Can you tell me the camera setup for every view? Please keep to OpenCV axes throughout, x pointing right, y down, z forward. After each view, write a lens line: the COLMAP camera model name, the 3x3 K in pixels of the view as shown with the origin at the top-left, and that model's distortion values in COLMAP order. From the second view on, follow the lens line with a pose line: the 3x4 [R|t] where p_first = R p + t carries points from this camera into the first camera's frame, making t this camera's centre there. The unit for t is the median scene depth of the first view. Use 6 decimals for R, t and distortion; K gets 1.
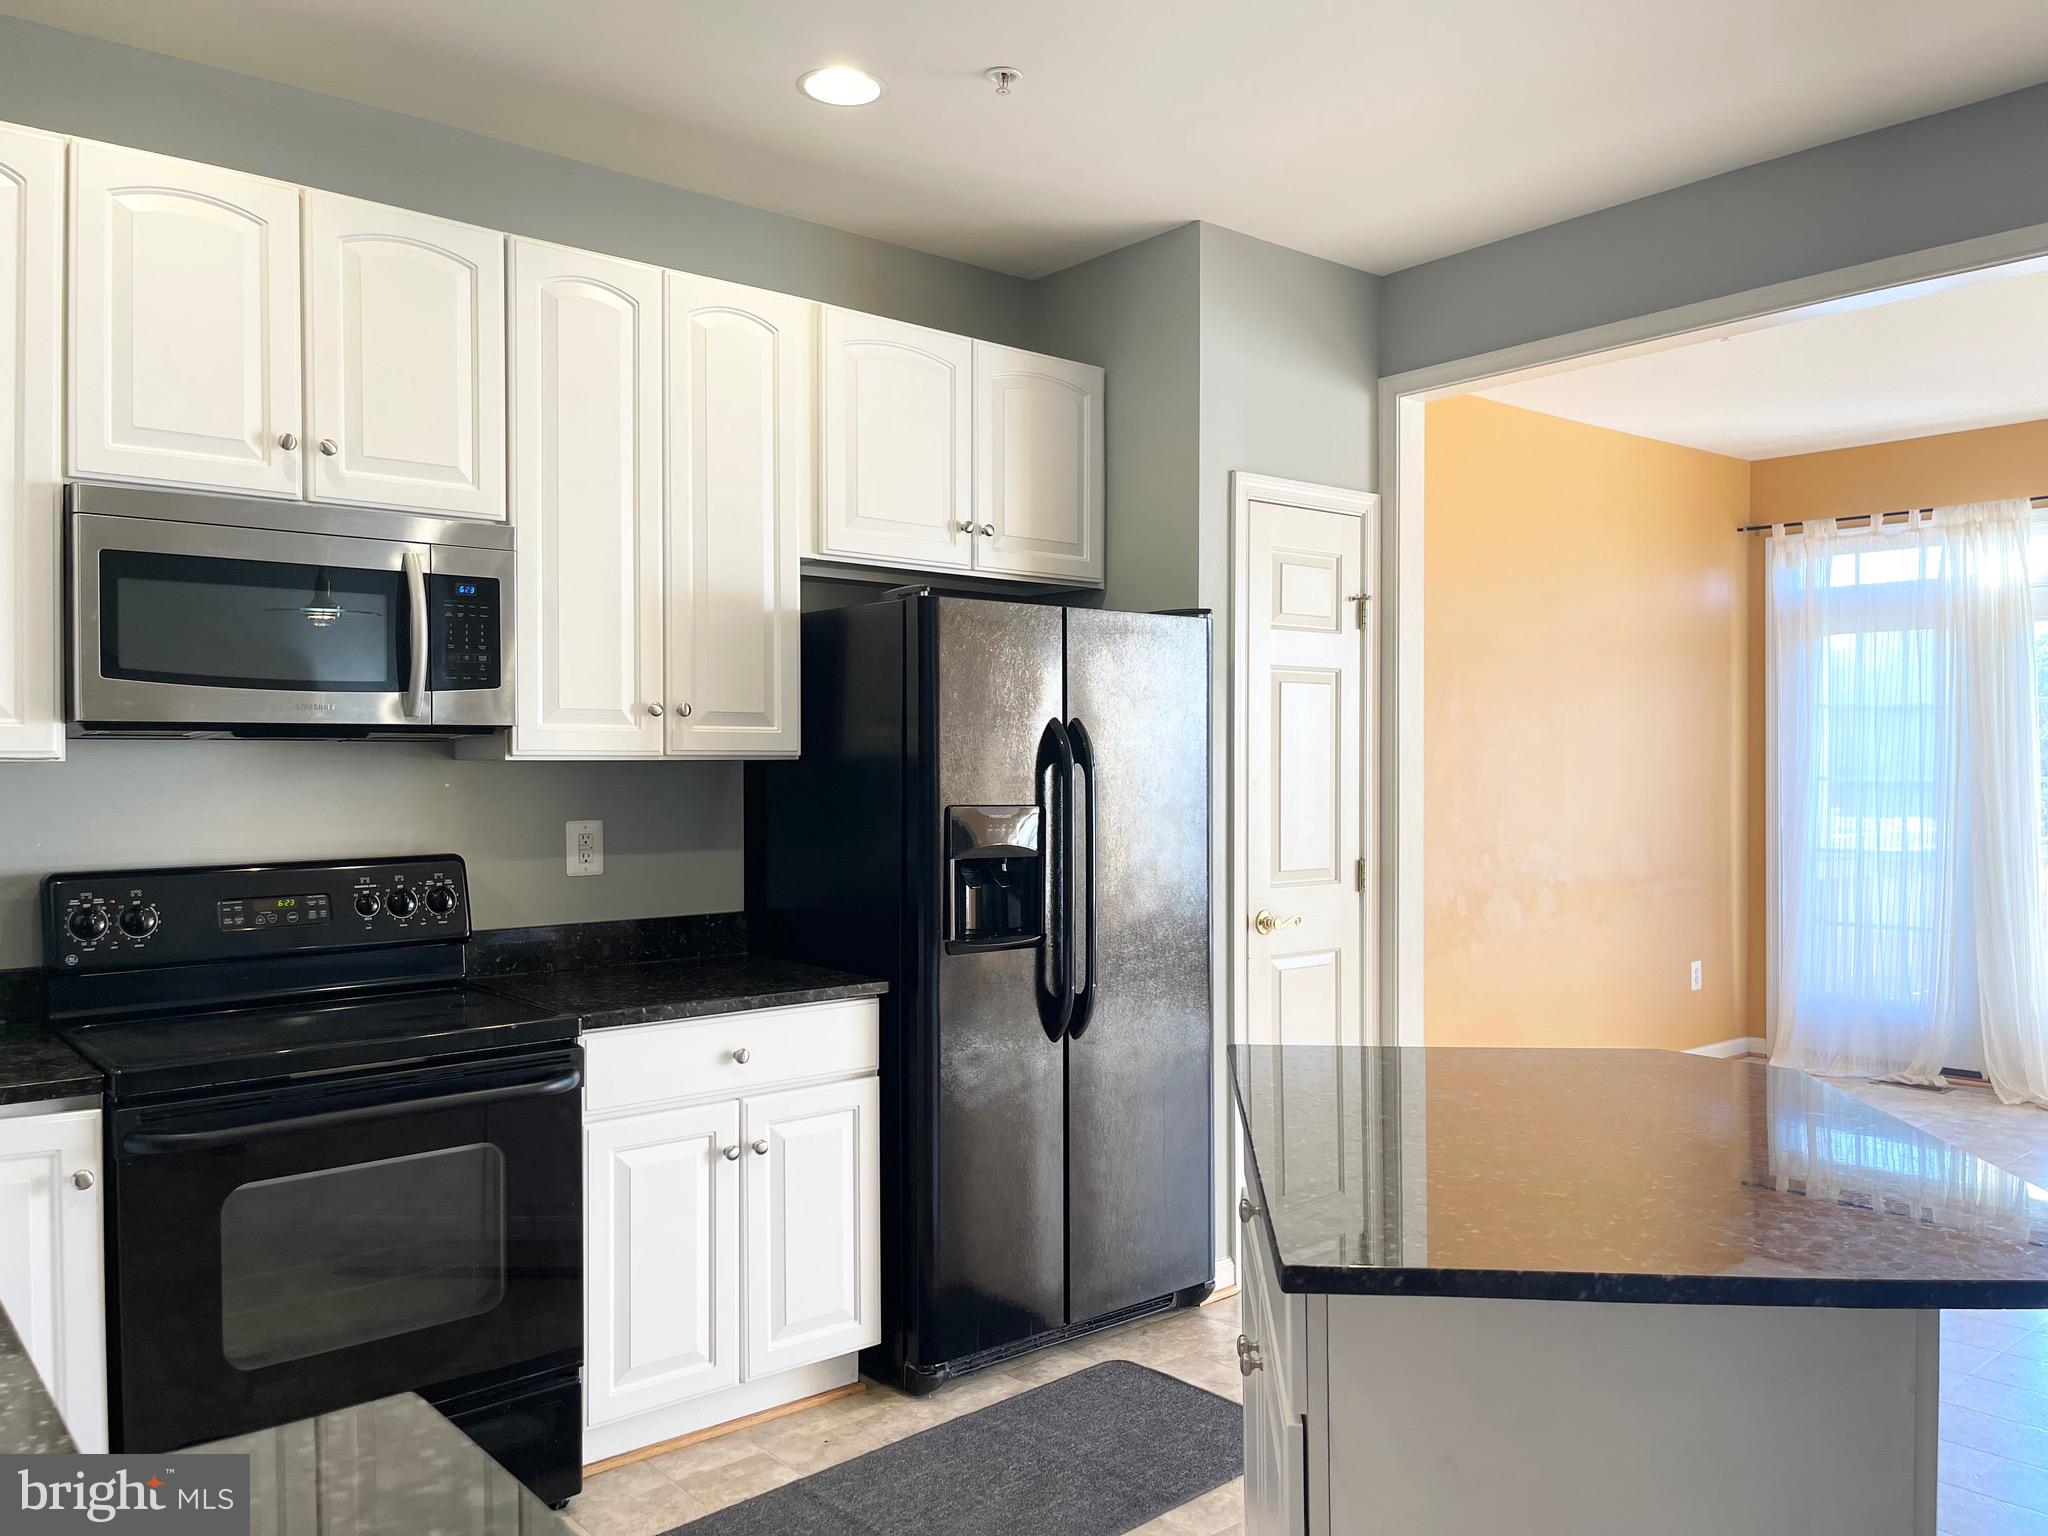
lens RADIAL K [[1549.7, 0, 1031.3], [0, 1549.7, 777.5], [0, 0, 1]] dist [0.040581, -0.034825]
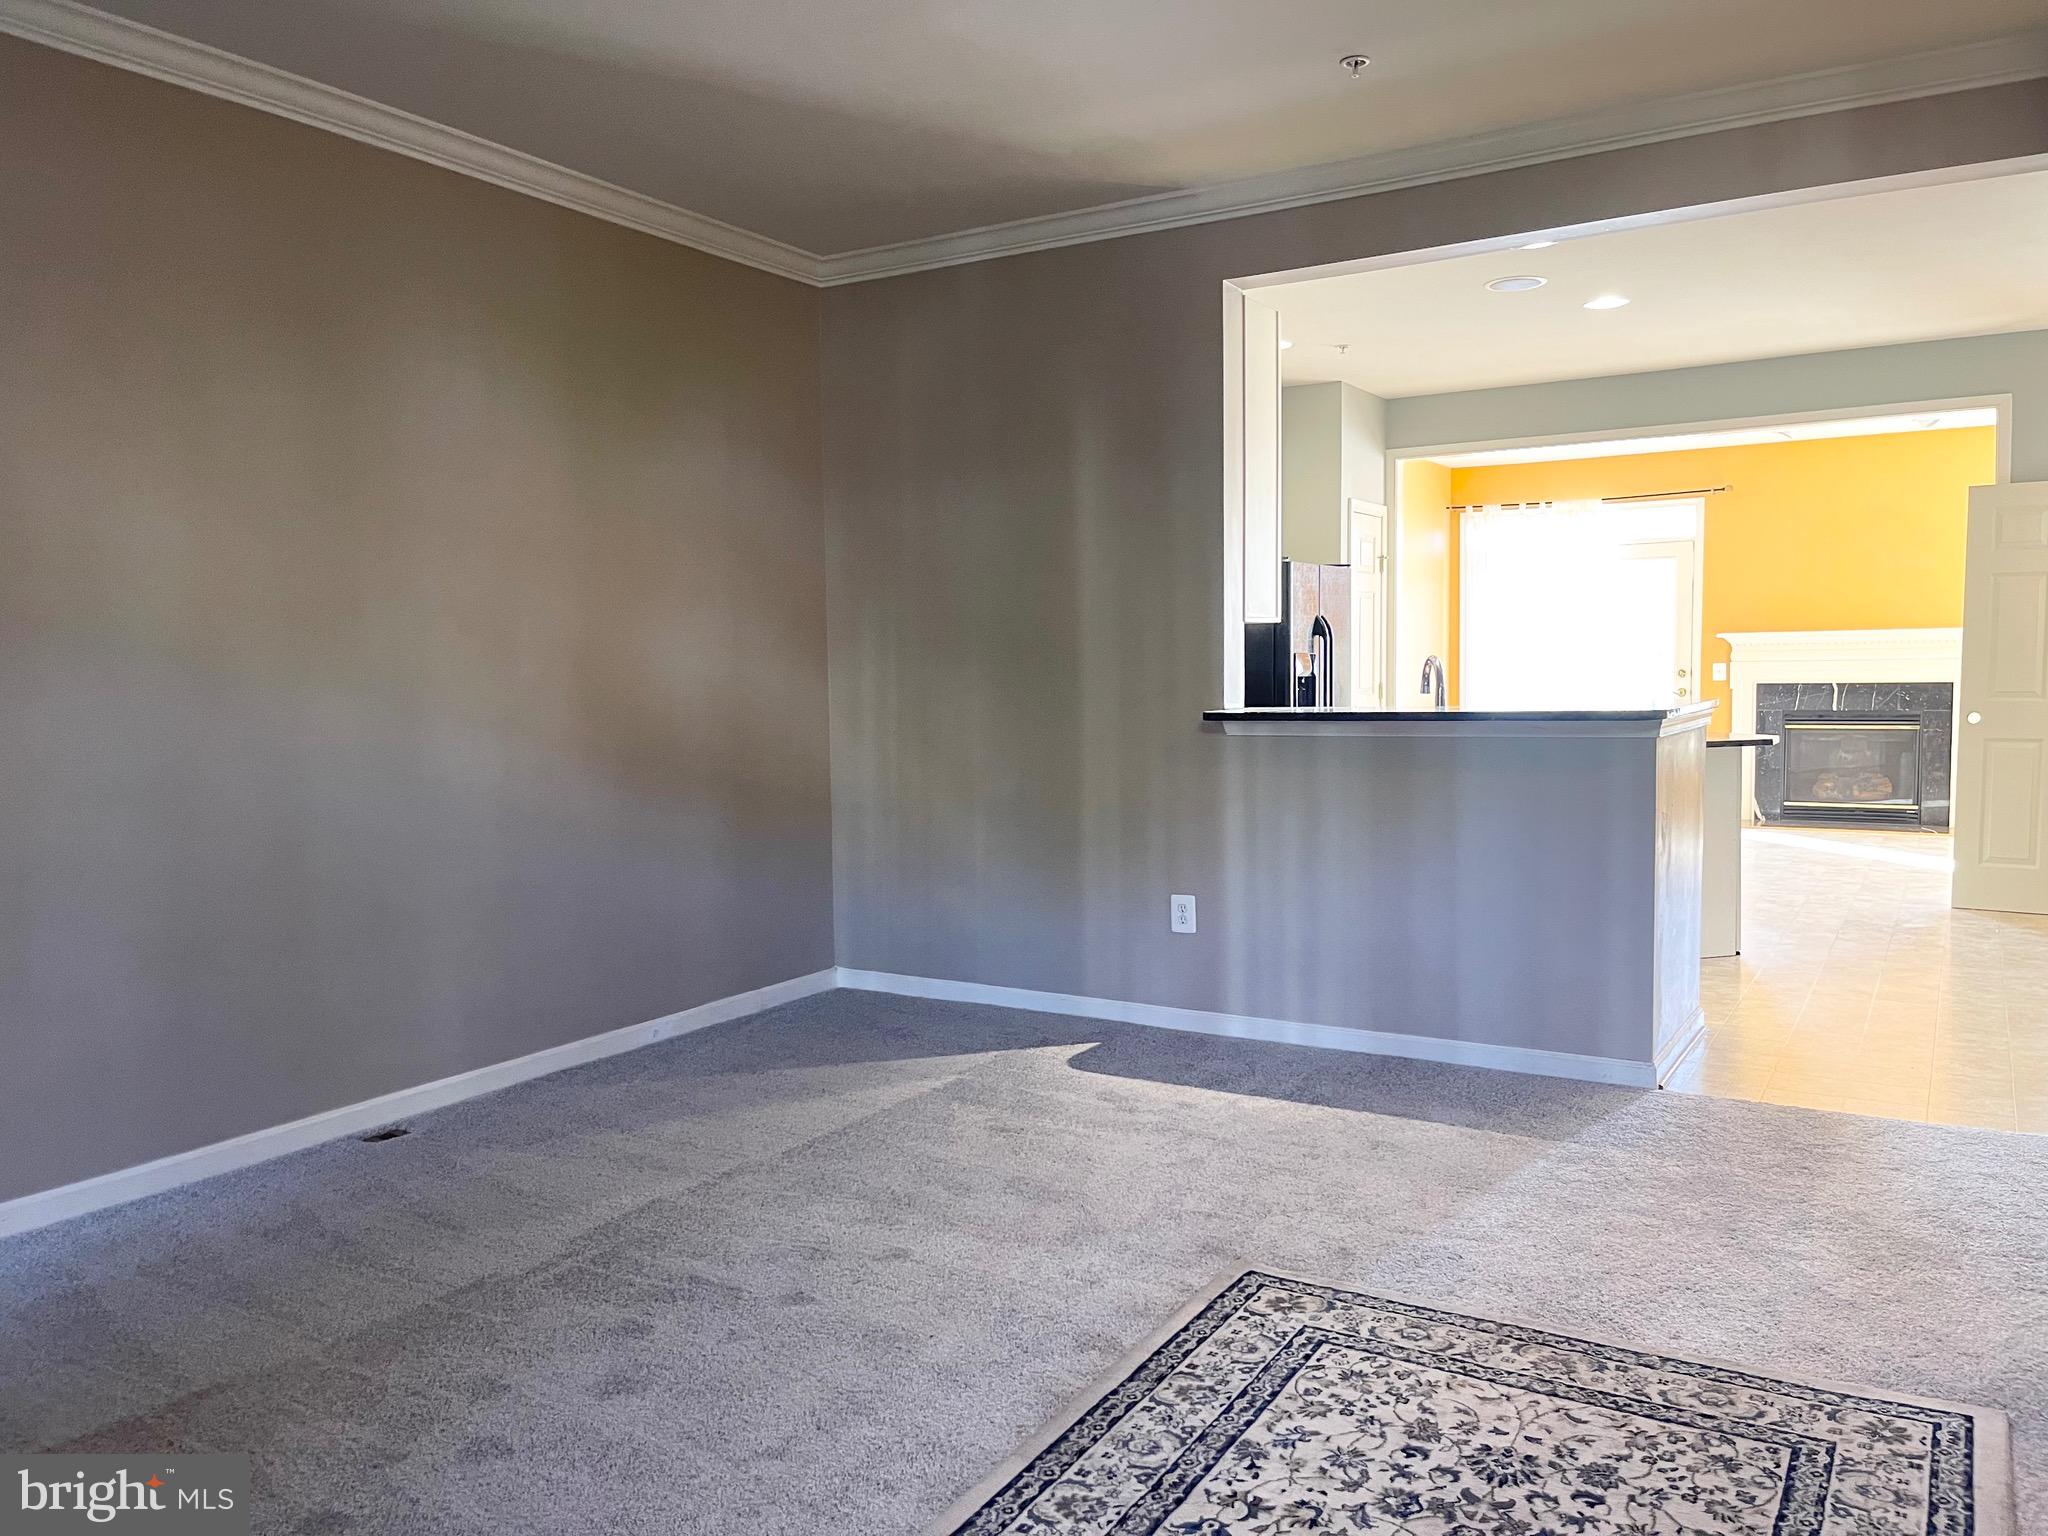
lens RADIAL K [[1549.7, 0, 1012.7], [0, 1549.7, 760.2], [0, 0, 1]] dist [0.040581, -0.034825]
pose [[0.951680, -0.027730, 0.305837, -1.091786], [0.013848, 0.998777, 0.047467, 0.053771], [-0.306780, -0.040938, 0.950900, -0.977731]]
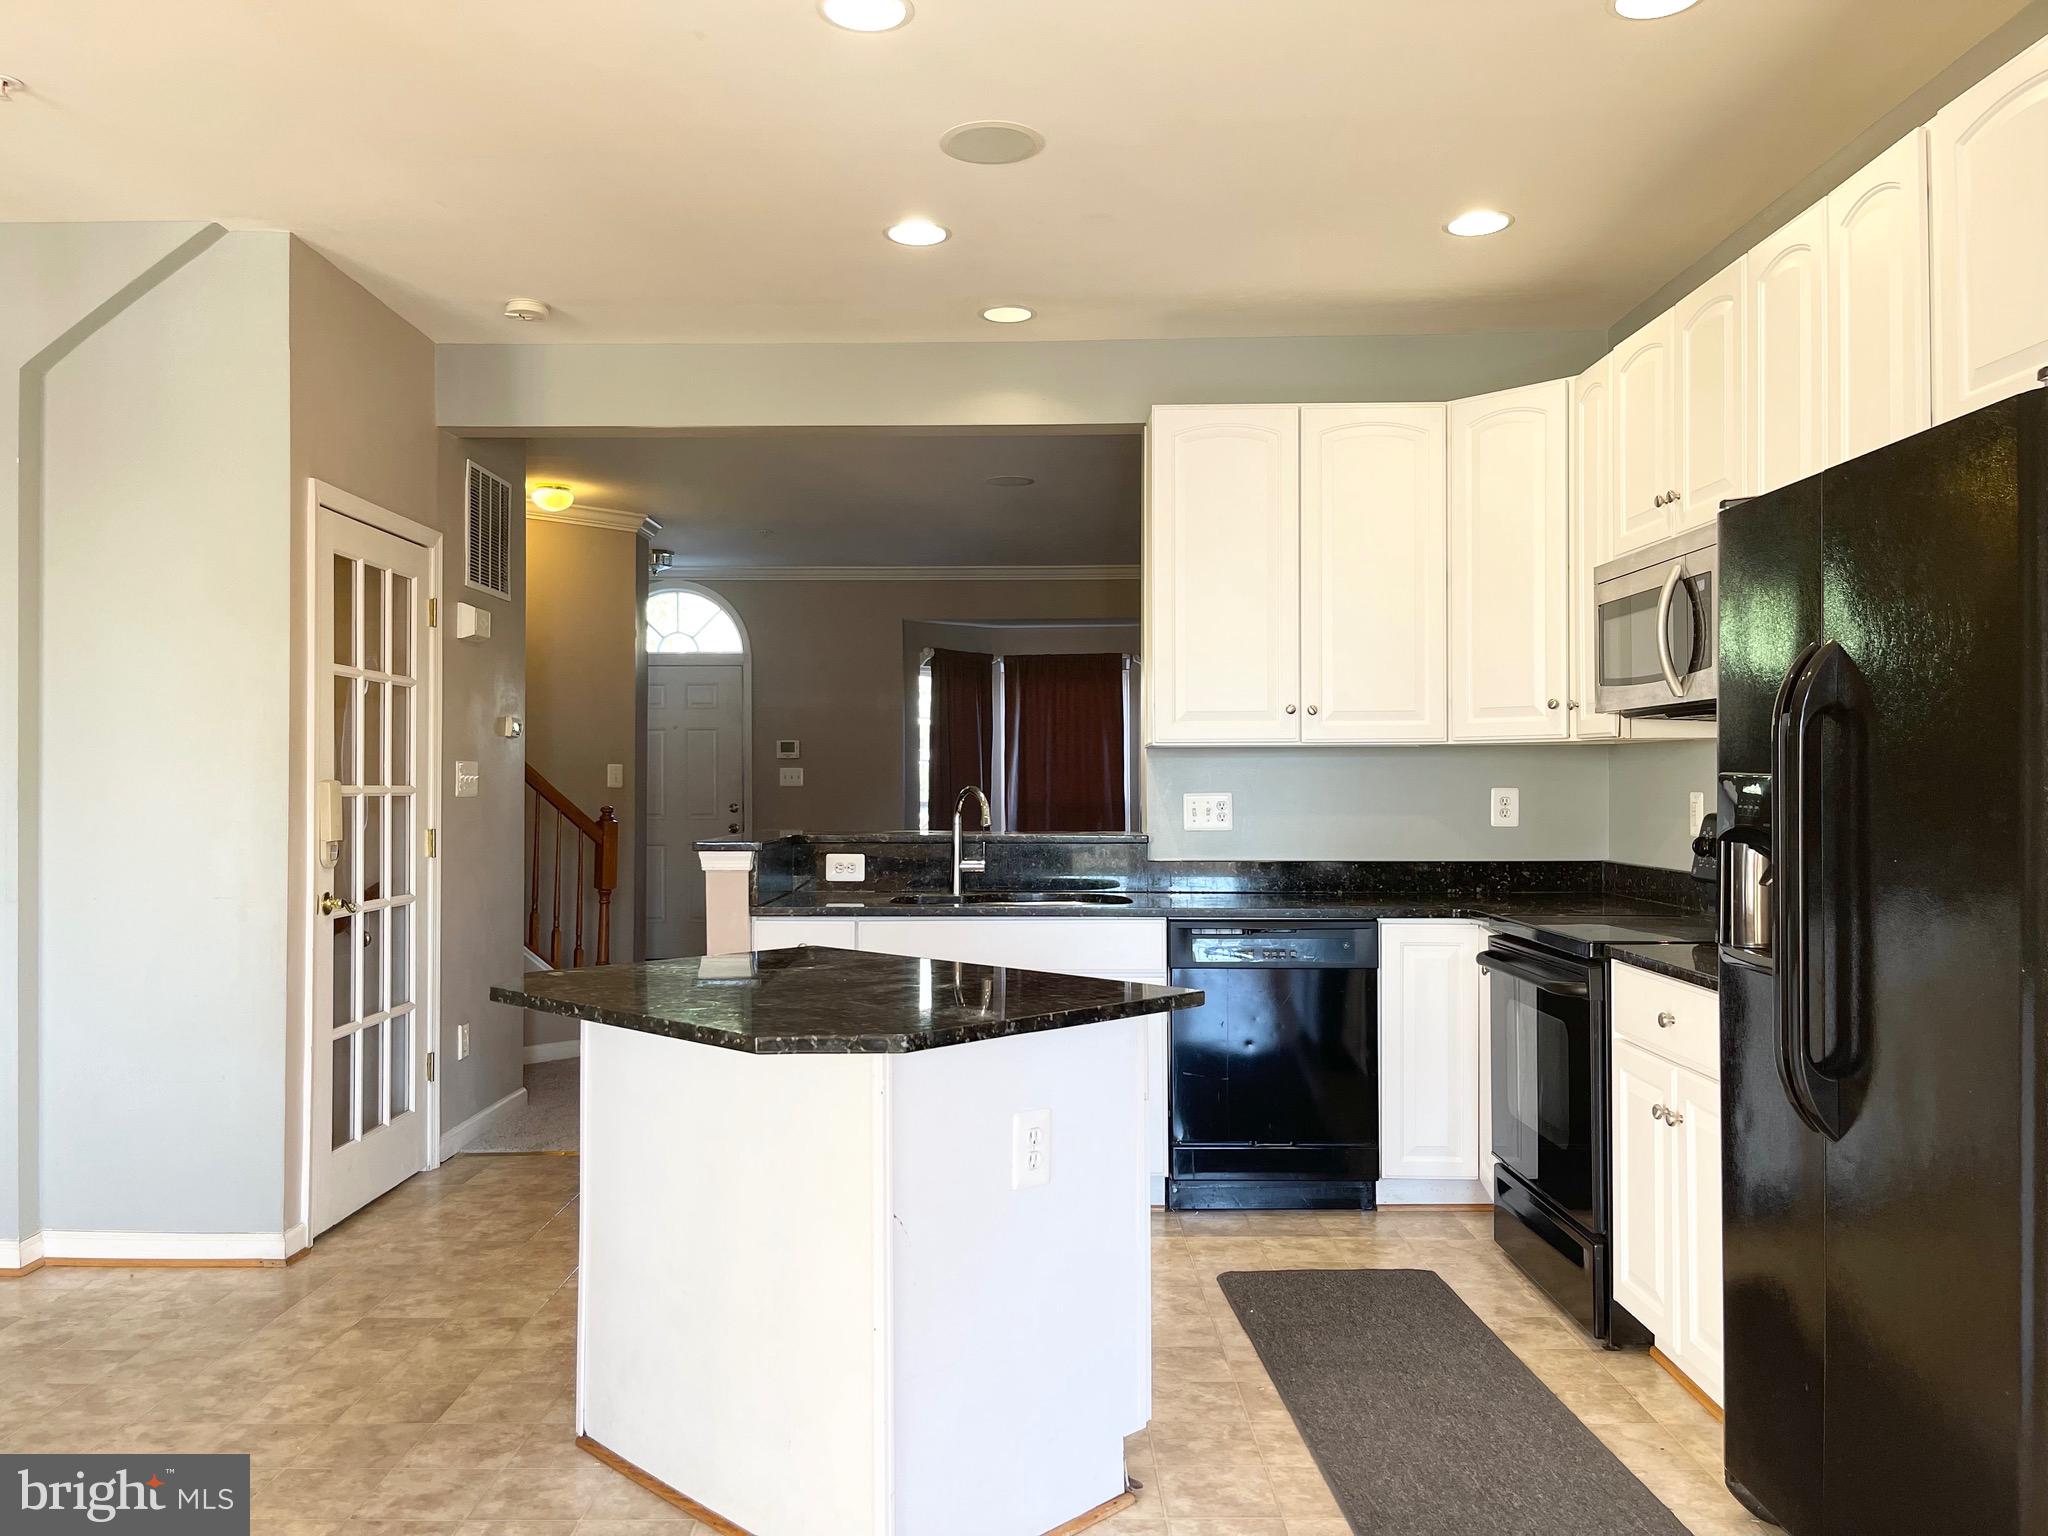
lens RADIAL K [[1549.7, 0, 998.1], [0, 1549.7, 768.1], [0, 0, 1]] dist [0.040581, -0.034825]
pose [[-0.658610, 0.001665, -0.752483, 0.776315], [0.001489, 0.999998, 0.000909, 0.013777], [0.752483, -0.000521, -0.658611, 1.221142]]
